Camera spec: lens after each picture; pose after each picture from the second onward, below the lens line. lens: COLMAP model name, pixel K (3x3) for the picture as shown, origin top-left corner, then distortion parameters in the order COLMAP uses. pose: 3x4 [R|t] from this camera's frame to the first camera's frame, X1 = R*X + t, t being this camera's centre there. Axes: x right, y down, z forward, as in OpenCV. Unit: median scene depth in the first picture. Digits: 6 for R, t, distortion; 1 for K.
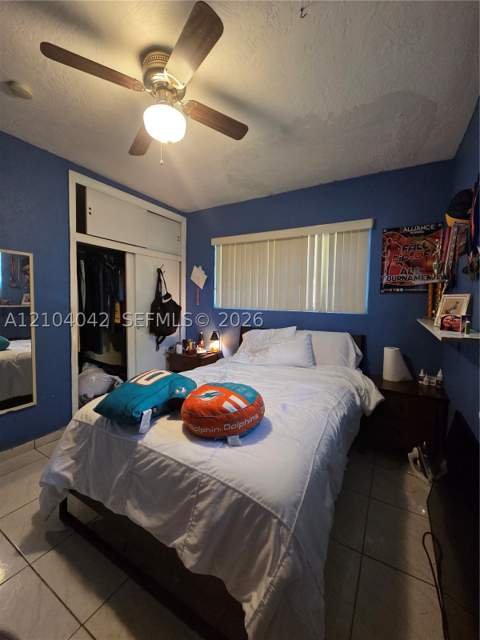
lens RADIAL K [[263.1, 0, 240.6], [0, 263.1, 316.5], [0, 0, 1]] dist [0.000286, 0.000300]
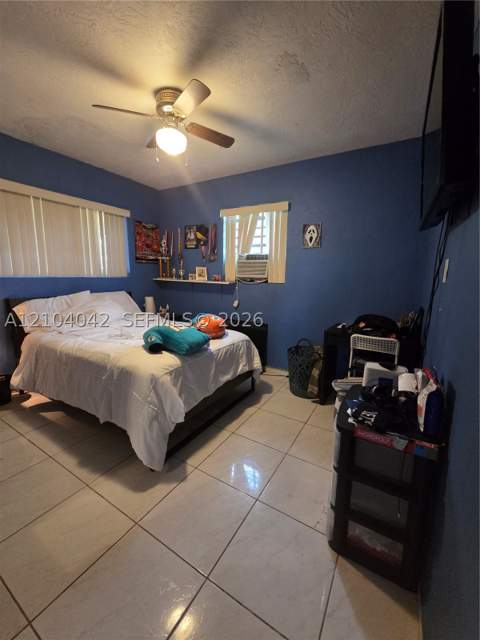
lens RADIAL K [[263.1, 0, 238.9], [0, 263.1, 319.4], [0, 0, 1]] dist [0.000286, 0.000300]
pose [[0.012452, -0.191708, 0.981373, -1.034988], [0.033596, 0.980975, 0.191204, -0.037916], [-0.999358, 0.030589, 0.018655, 0.375825]]
